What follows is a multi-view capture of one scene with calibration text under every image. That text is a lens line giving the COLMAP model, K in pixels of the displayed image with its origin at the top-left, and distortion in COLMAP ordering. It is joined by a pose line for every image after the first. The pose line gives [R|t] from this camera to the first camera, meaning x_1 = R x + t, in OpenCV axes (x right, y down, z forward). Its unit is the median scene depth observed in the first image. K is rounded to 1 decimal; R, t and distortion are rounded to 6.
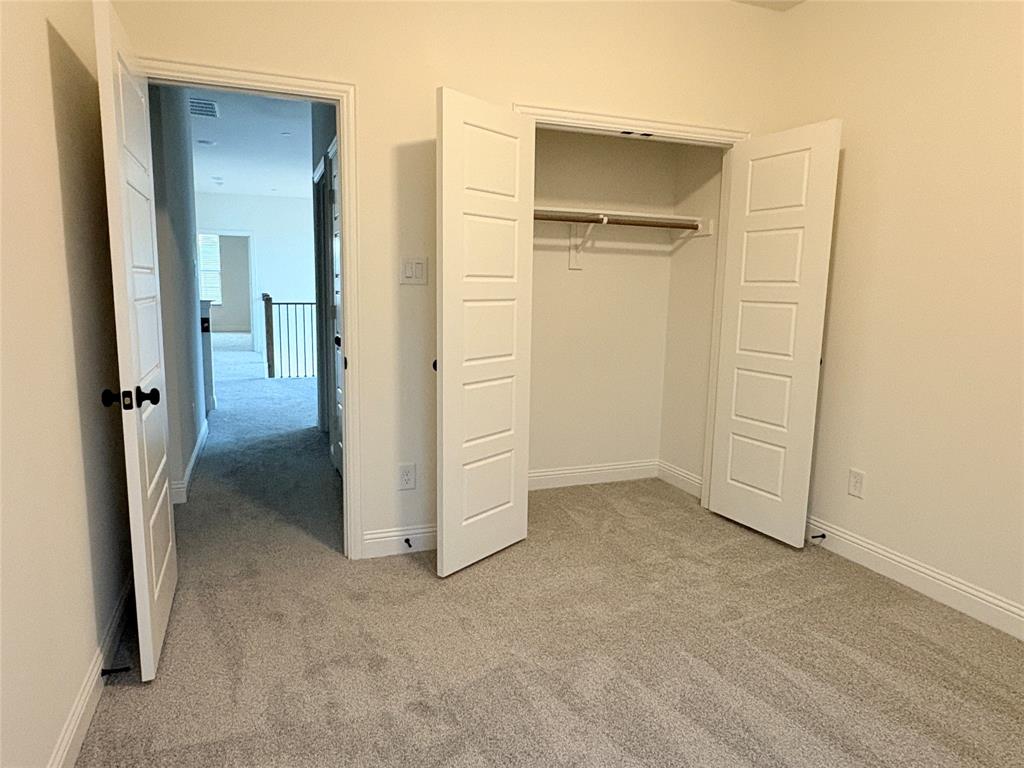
lens RADIAL K [[652.3, 0, 507.1], [0, 652.3, 380.1], [0, 0, 1]] dist [-0.001064, 0.003957]
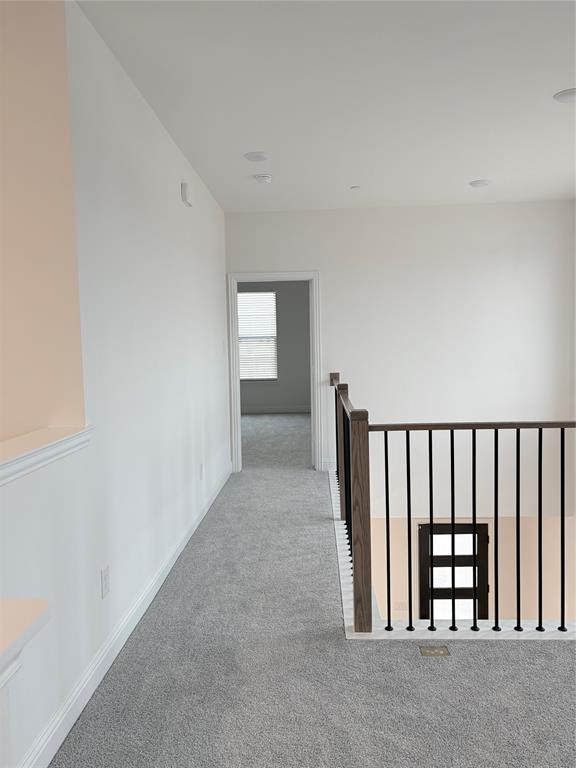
lens RADIAL K [[578.7, 0, 285.7], [0, 578.7, 385.2], [0, 0, 1]] dist [0.045097, -0.045100]
pose [[0.915200, -0.005998, -0.402955, -0.268580], [-0.021077, 0.997808, -0.062725, -0.118733], [0.402449, 0.065899, 0.913068, 0.676616]]
